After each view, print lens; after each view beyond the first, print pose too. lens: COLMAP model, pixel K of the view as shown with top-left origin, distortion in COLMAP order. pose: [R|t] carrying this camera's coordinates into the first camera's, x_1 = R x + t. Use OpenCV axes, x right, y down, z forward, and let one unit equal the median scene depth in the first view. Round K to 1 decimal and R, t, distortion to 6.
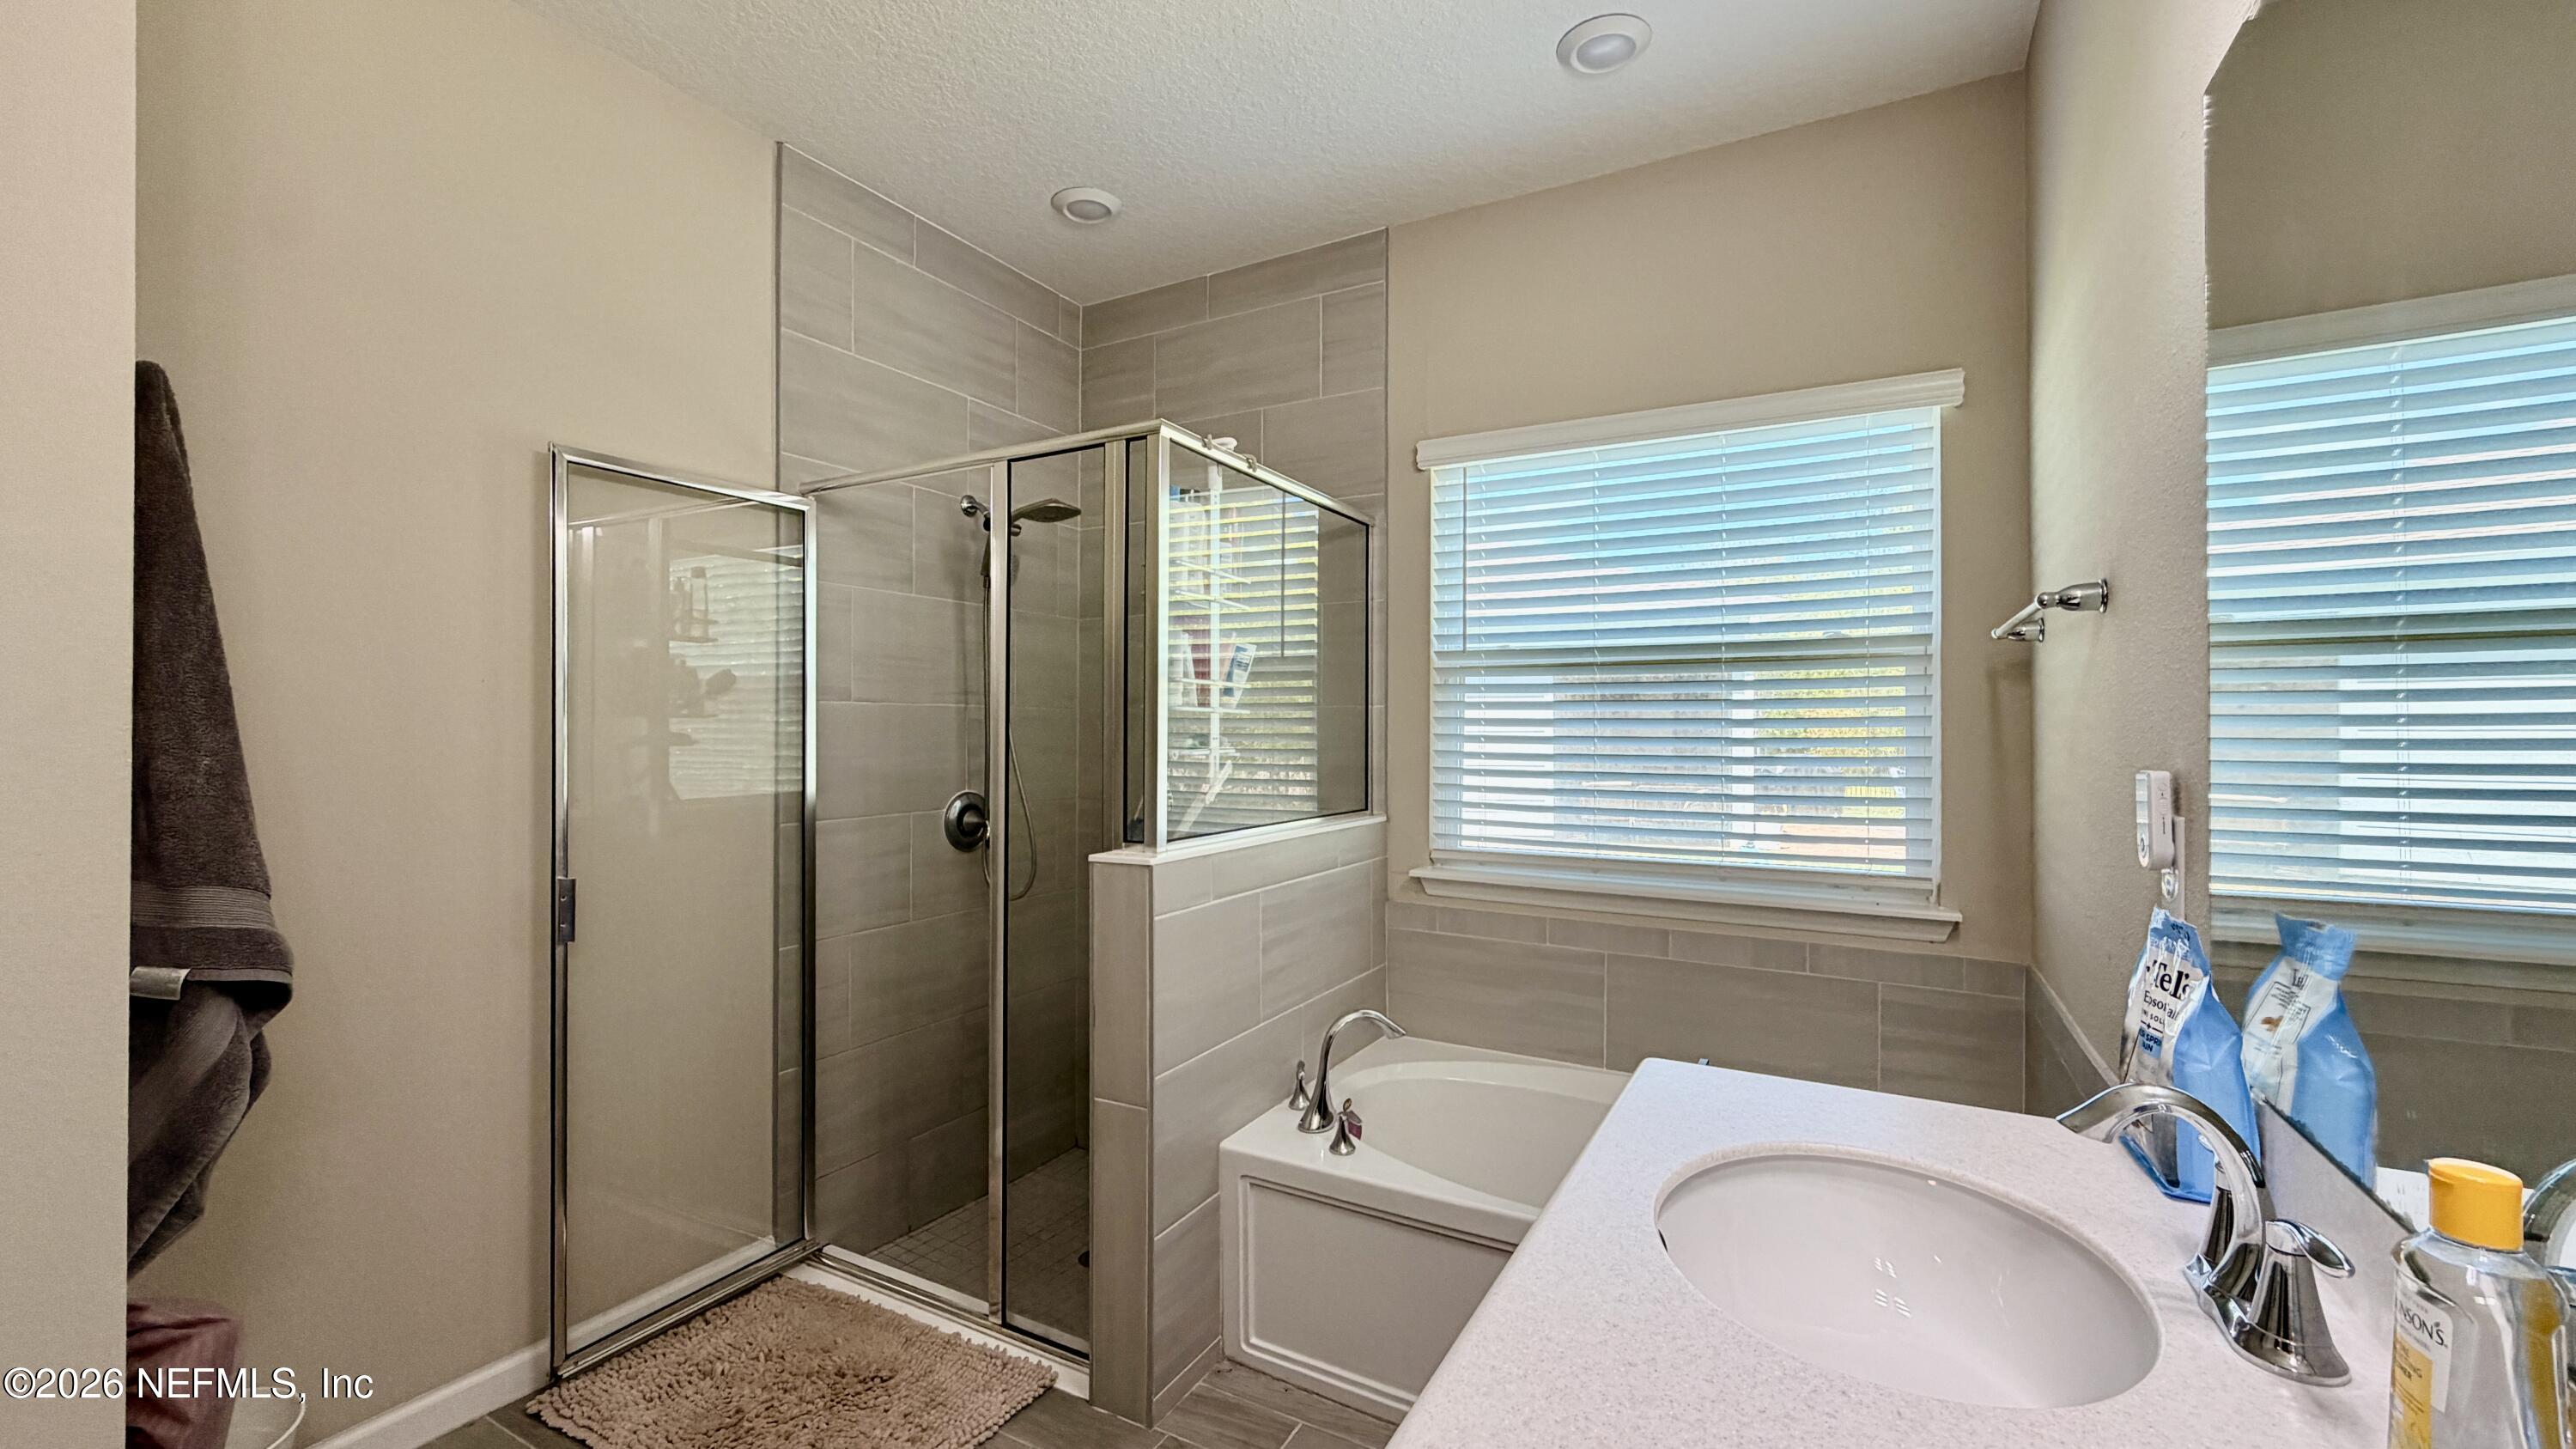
lens RADIAL K [[1025.1, 0, 1278.6], [0, 1025.1, 723.0], [0, 0, 1]] dist [-0.005003, -0.000193]
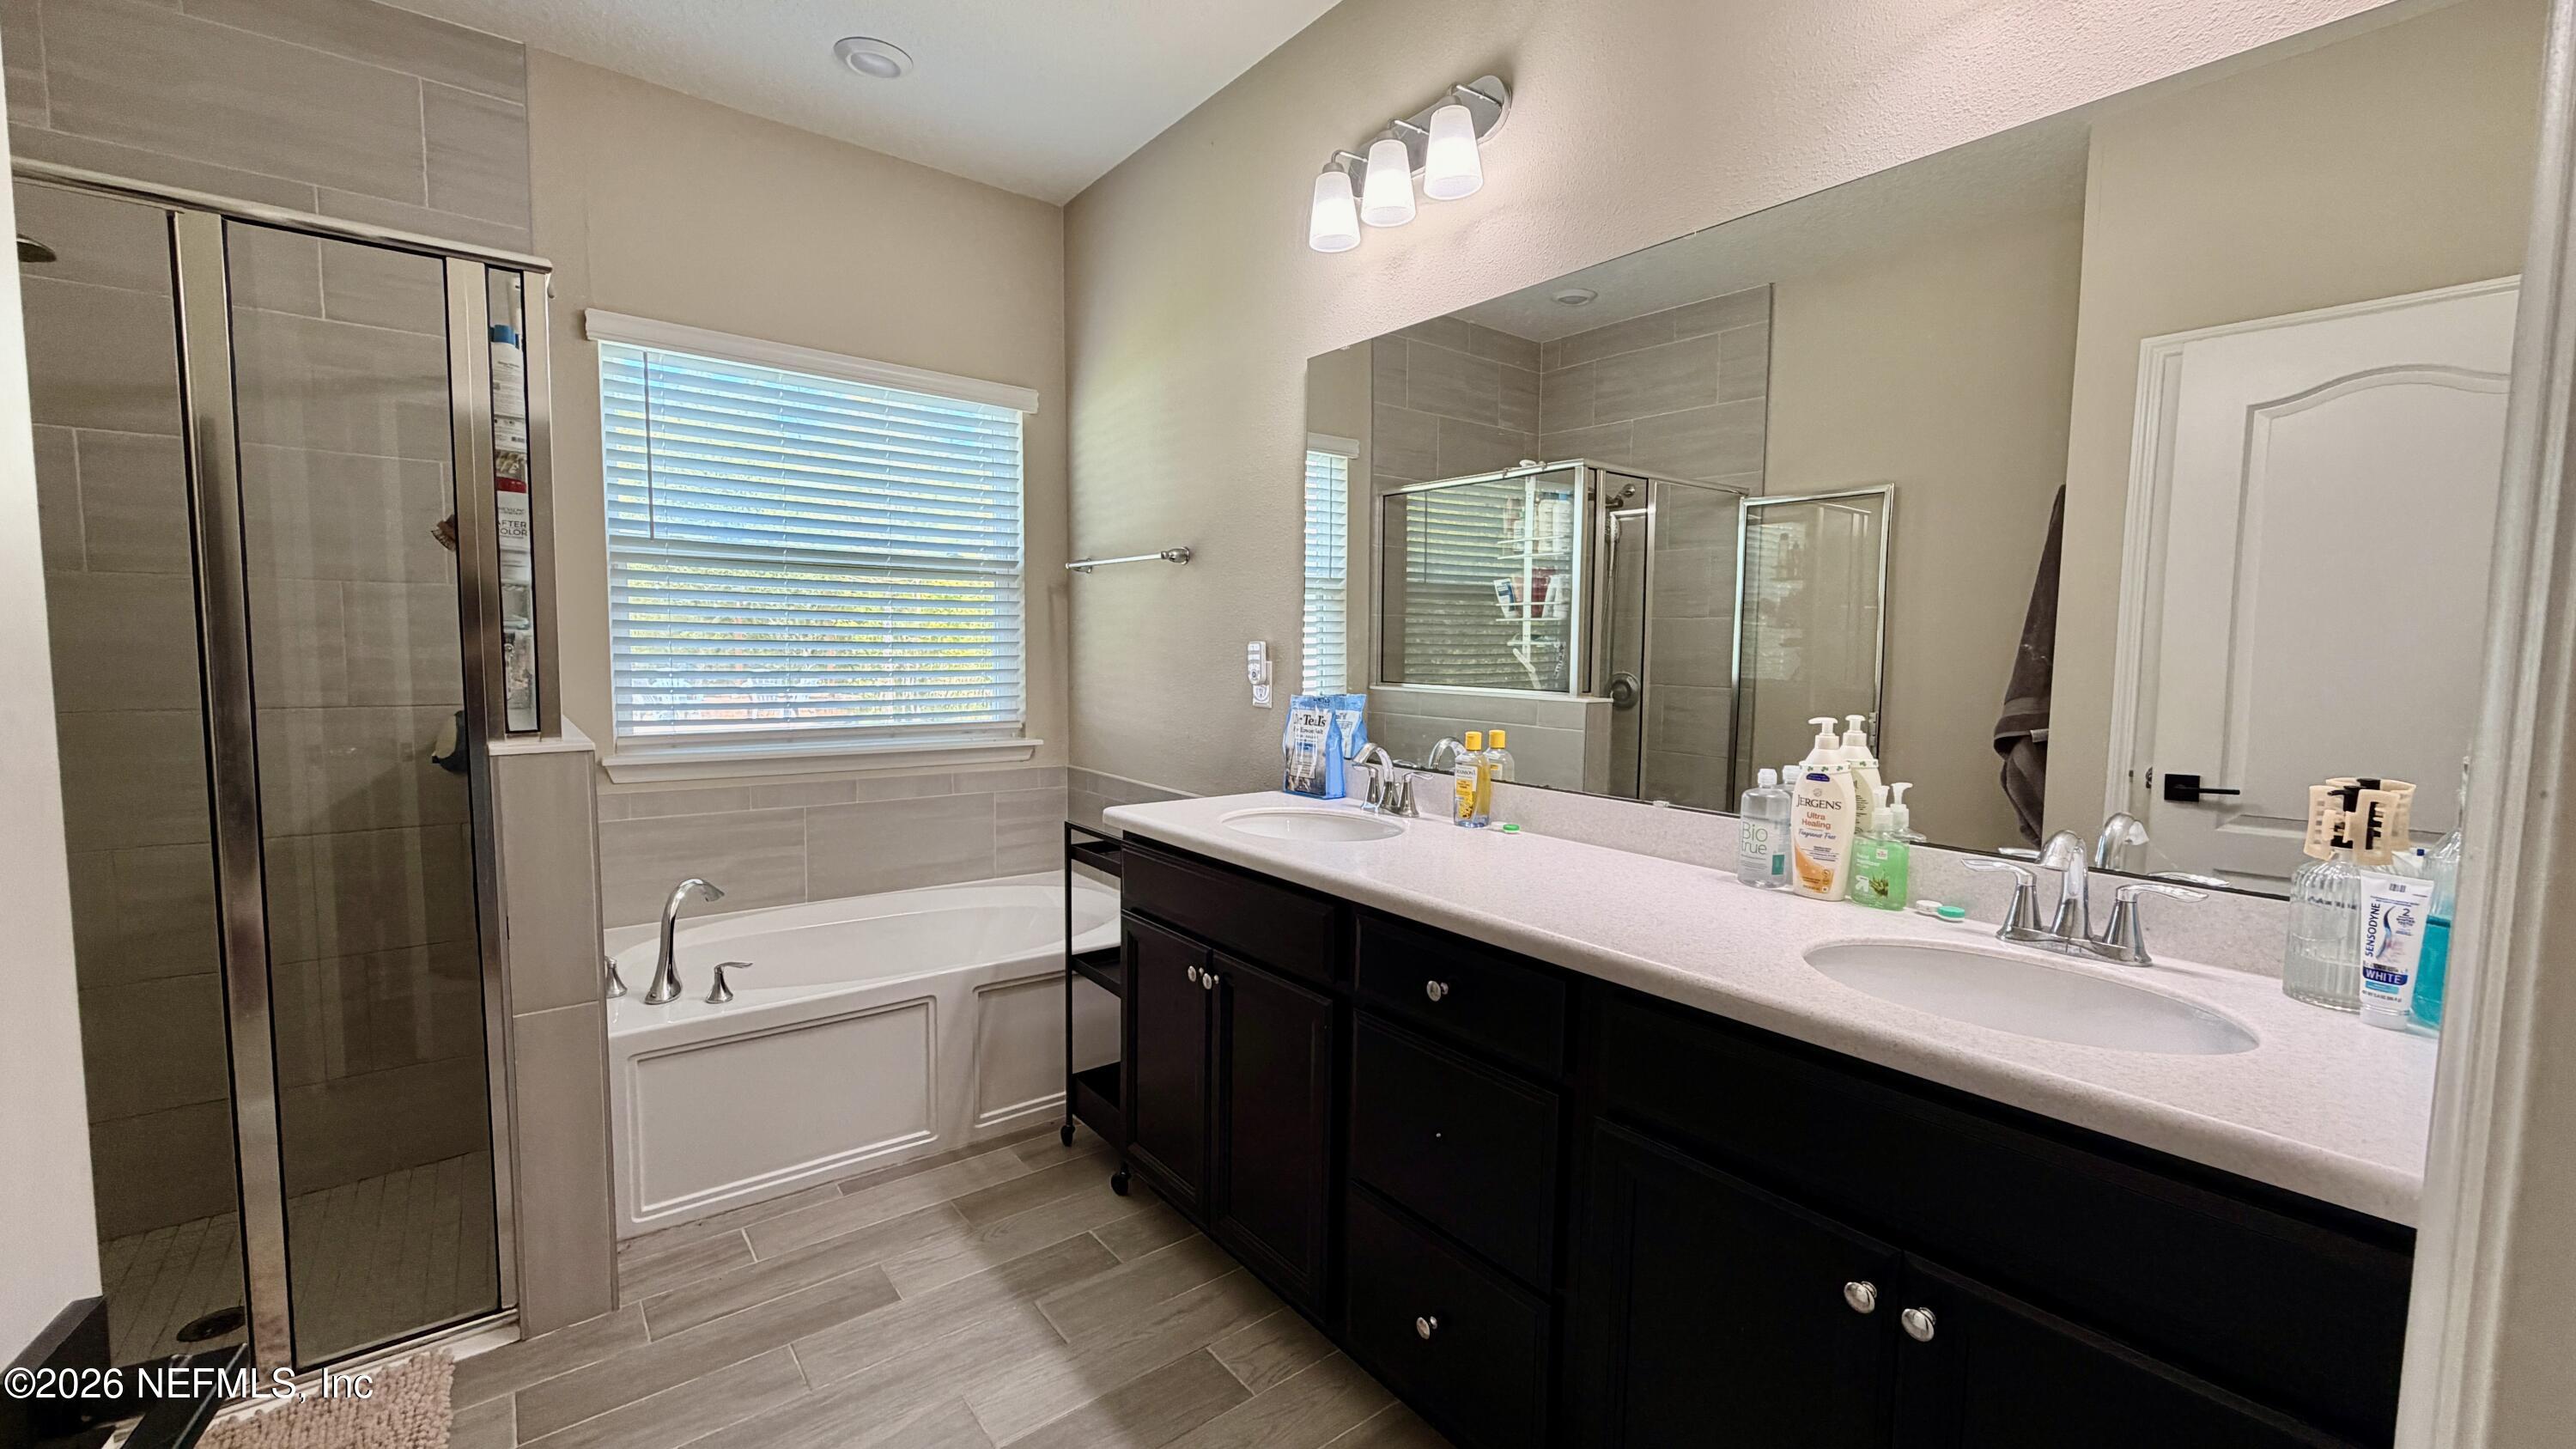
lens RADIAL K [[1025.1, 0, 1278.6], [0, 1025.1, 723.0], [0, 0, 1]] dist [-0.005003, -0.000193]
pose [[0.387567, -0.069494, 0.919218, -0.636393], [-0.019736, 0.996300, 0.083642, 0.017969], [-0.921630, -0.050558, 0.384762, 0.039503]]
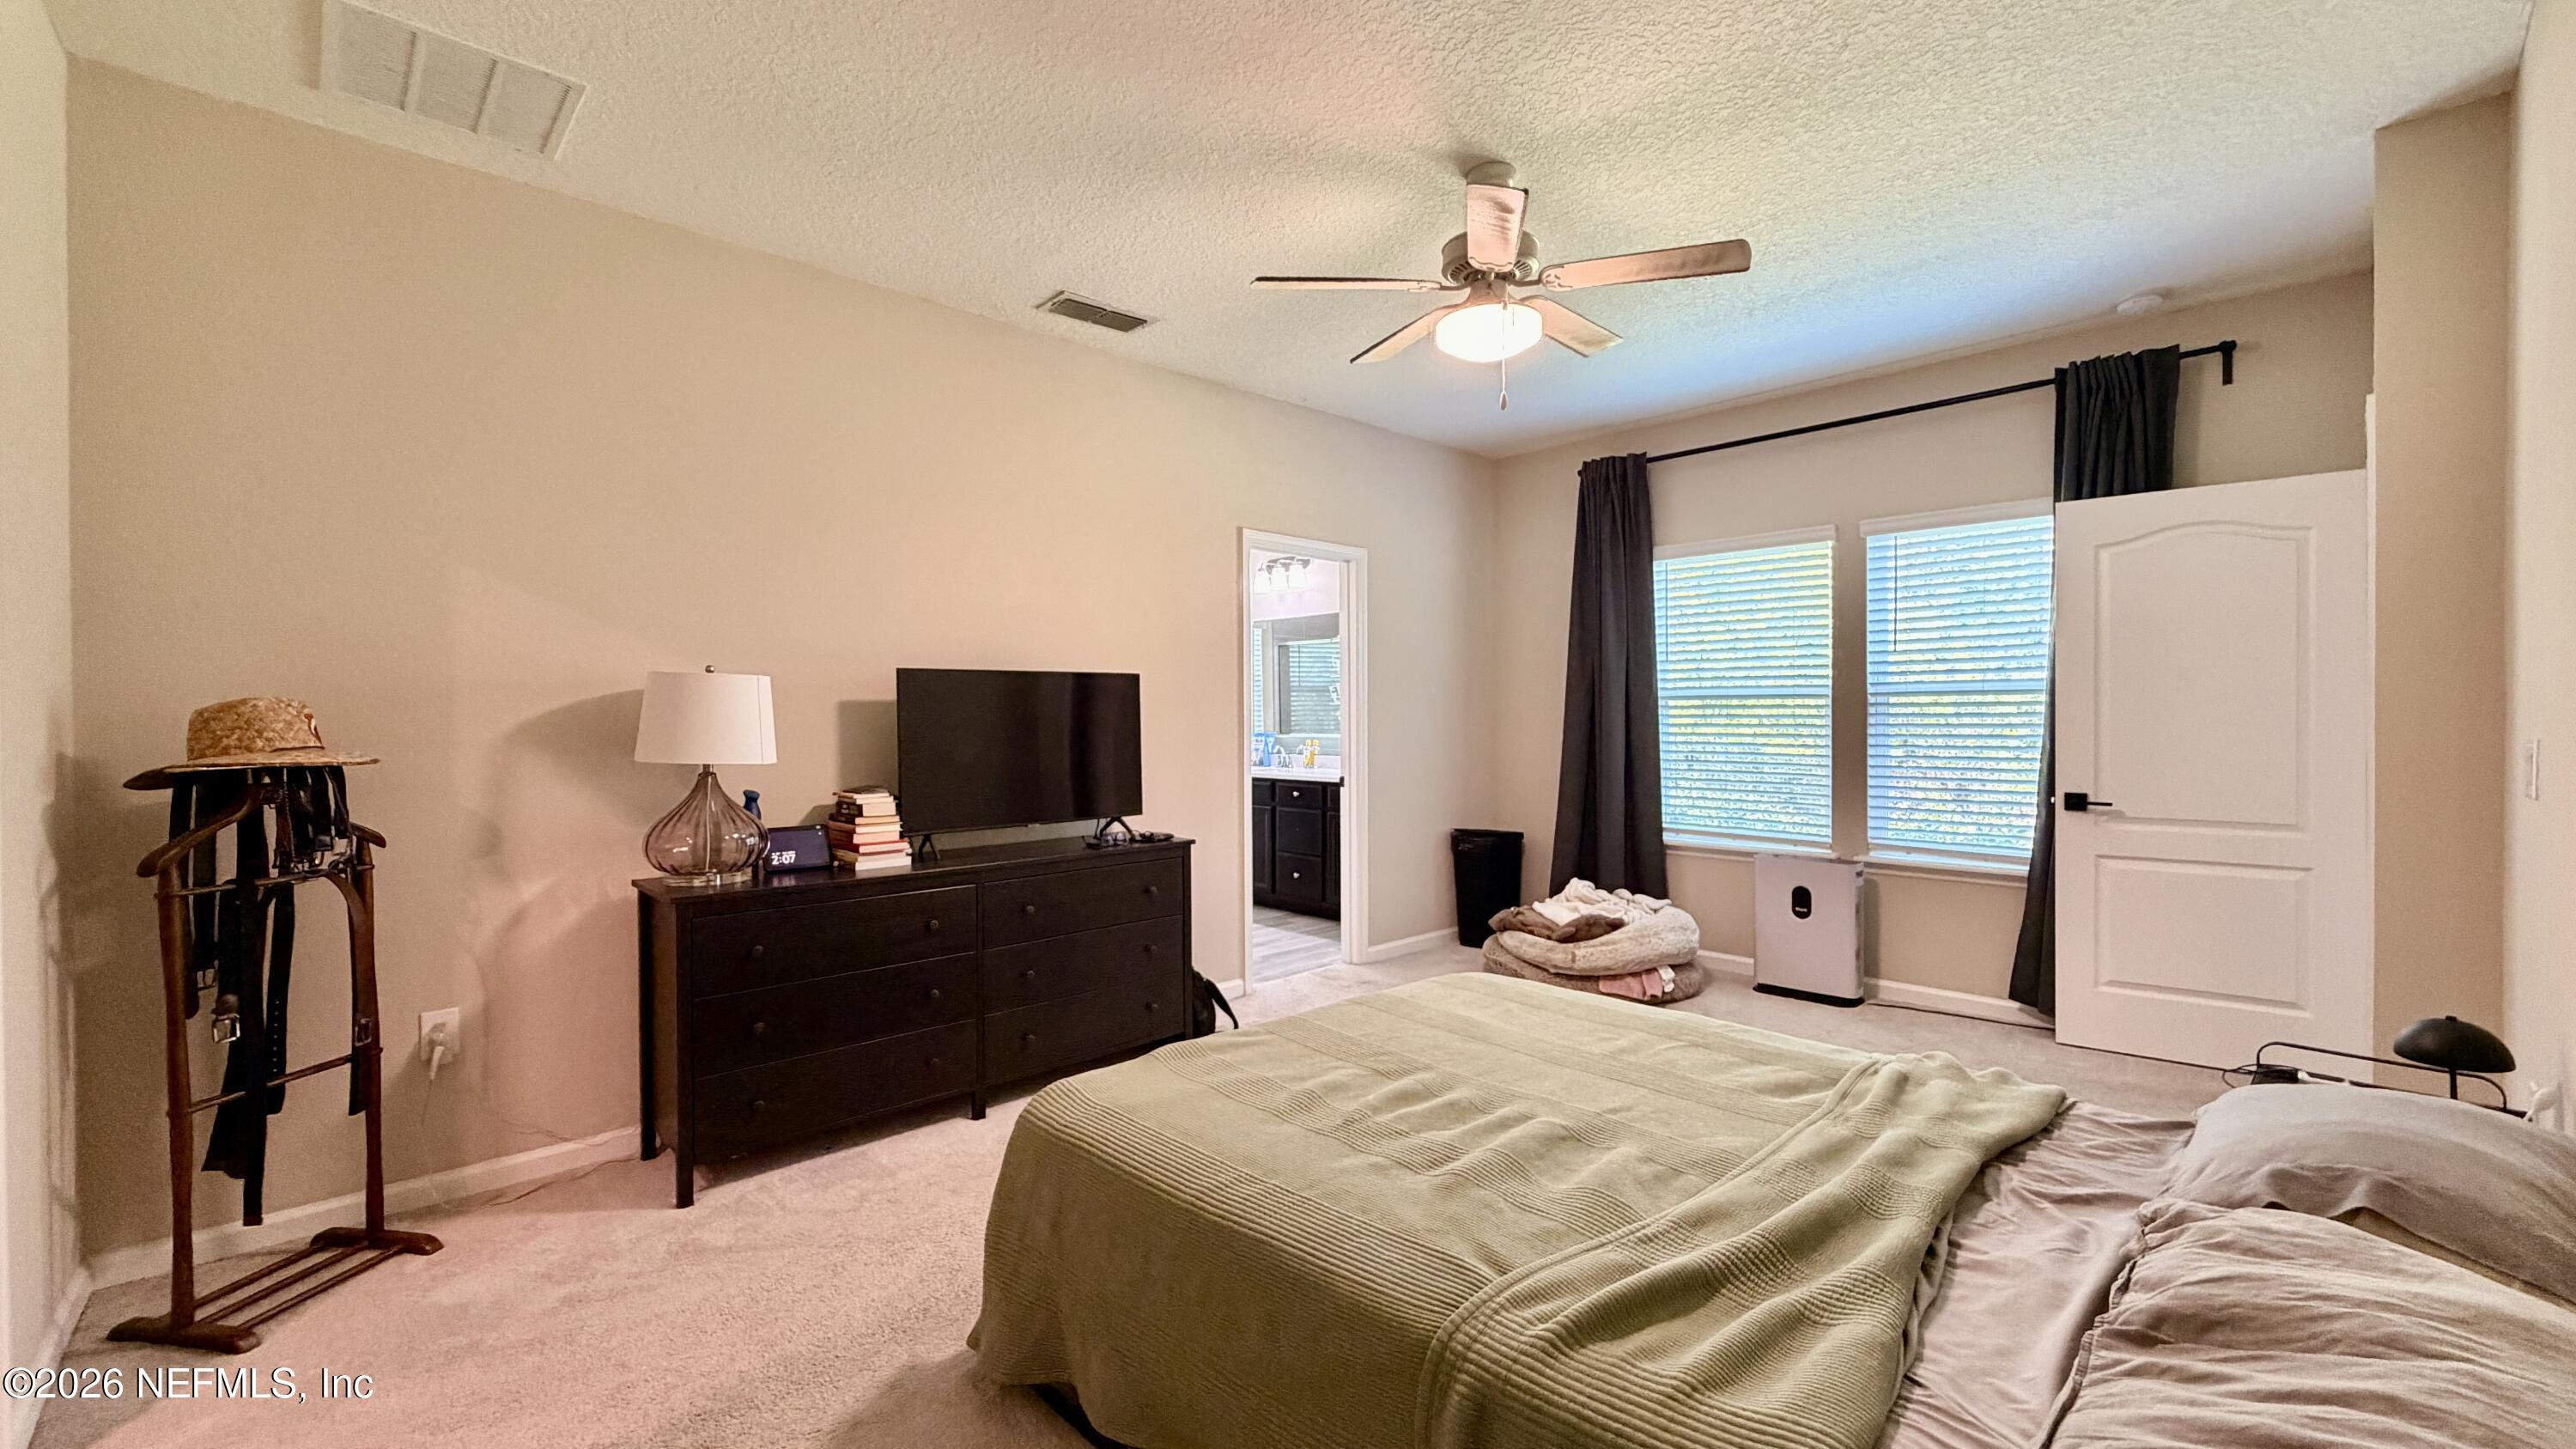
lens RADIAL K [[1025.1, 0, 1278.6], [0, 1025.1, 723.0], [0, 0, 1]] dist [-0.005003, -0.000193]
pose [[0.292124, -0.012248, 0.956302, -2.695756], [-0.000598, 0.999915, 0.012990, 0.007377], [-0.956380, -0.004367, 0.292092, -0.582904]]
